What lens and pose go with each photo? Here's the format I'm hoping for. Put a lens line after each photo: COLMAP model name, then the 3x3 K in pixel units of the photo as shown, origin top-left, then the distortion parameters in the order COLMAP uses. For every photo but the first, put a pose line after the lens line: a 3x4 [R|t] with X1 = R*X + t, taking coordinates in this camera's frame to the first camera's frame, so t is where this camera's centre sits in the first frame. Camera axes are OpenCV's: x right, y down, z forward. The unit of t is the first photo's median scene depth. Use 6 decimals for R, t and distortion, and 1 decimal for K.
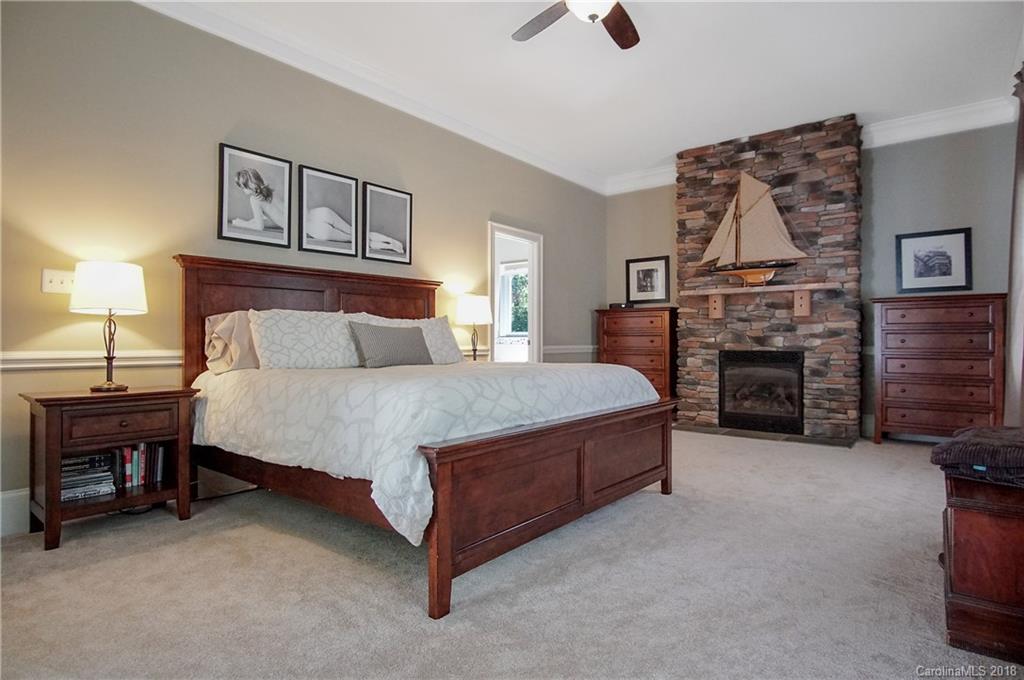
lens RADIAL K [[553.9, 0, 513.0], [0, 553.9, 336.8], [0, 0, 1]] dist [-0.022097, 0.002038]
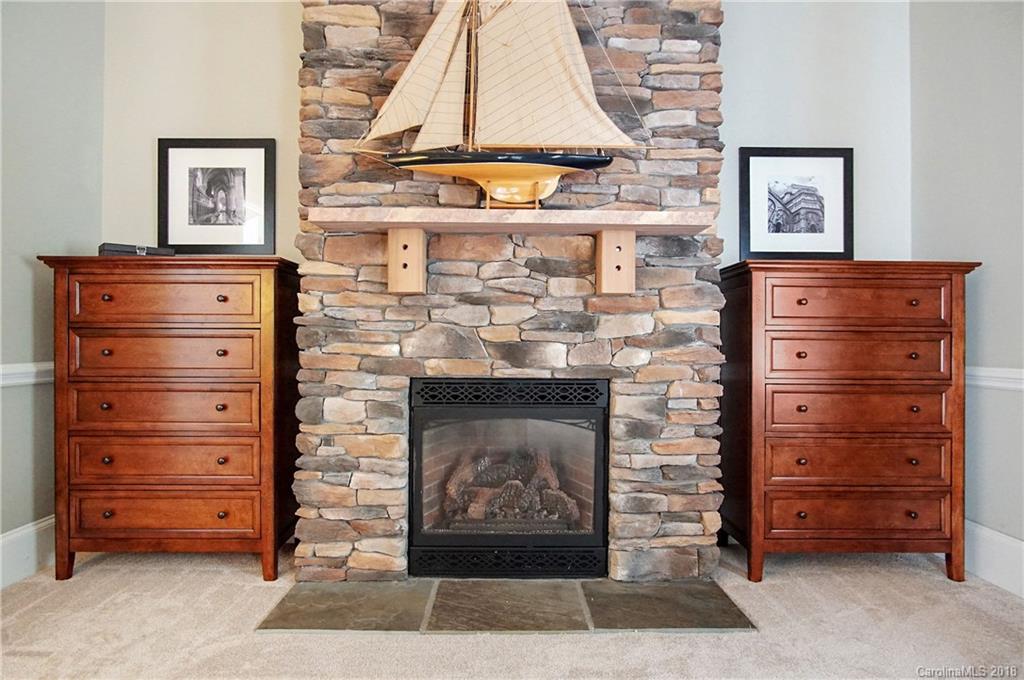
lens RADIAL K [[553.9, 0, 513.0], [0, 553.9, 336.8], [0, 0, 1]] dist [-0.022097, 0.002038]
pose [[0.771873, 0.008975, 0.635714, 0.185142], [-0.010914, 0.999940, -0.000865, -0.004155], [-0.635684, -0.006270, 0.771924, 0.662054]]
